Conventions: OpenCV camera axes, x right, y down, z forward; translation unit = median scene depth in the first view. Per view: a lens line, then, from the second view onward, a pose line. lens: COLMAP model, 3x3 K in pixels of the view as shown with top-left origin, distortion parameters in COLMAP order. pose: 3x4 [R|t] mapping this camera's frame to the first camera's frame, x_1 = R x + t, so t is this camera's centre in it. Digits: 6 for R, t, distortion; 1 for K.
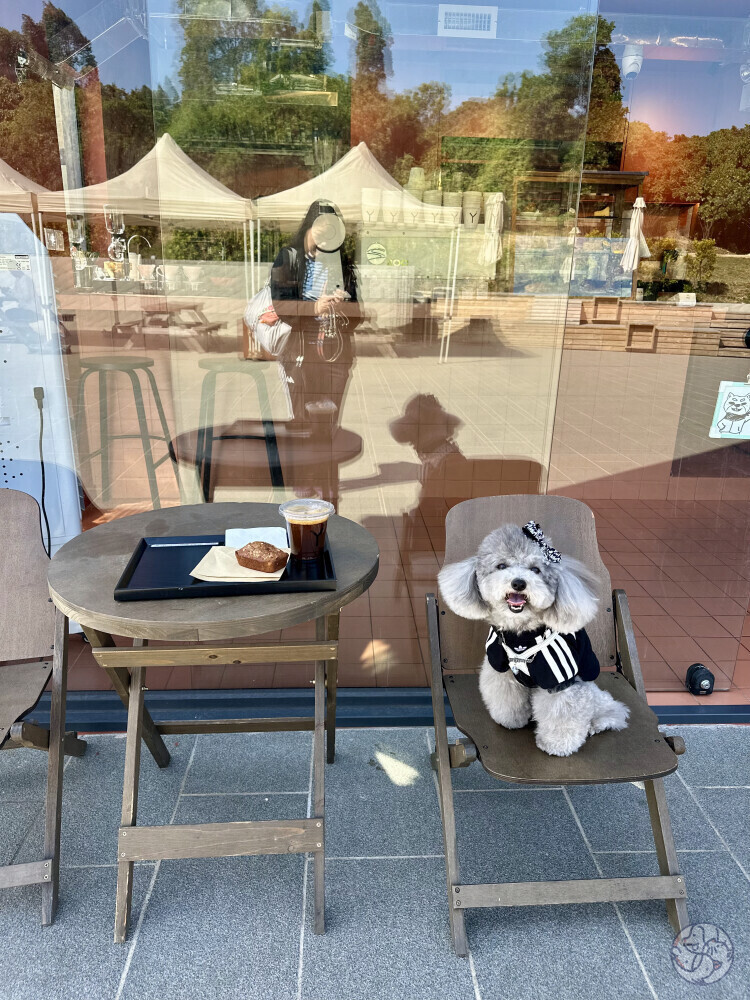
lens RADIAL K [[703.6, 0, 375.0], [0, 703.6, 500.0], [0, 0, 1]] dist [-0.007382, -0.001920]
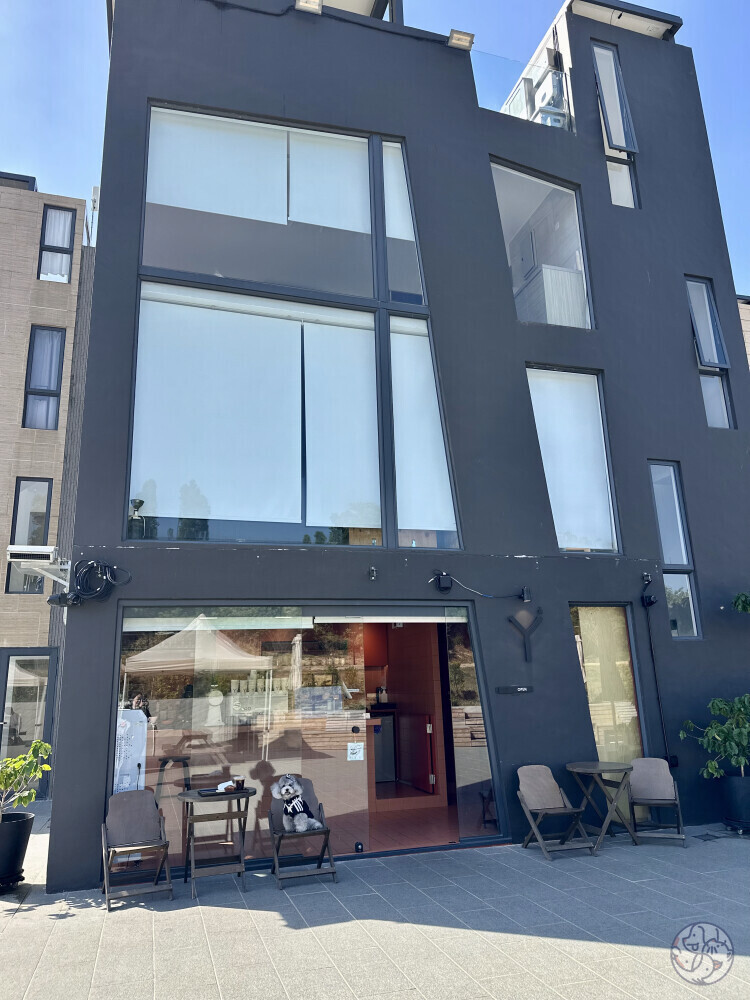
lens RADIAL K [[703.6, 0, 375.0], [0, 703.6, 500.0], [0, 0, 1]] dist [-0.007382, -0.001920]
pose [[0.967284, 0.016077, 0.253185, -0.042203], [0.123004, 0.843117, -0.523472, 0.097373], [-0.221880, 0.537489, 0.813557, -0.374357]]
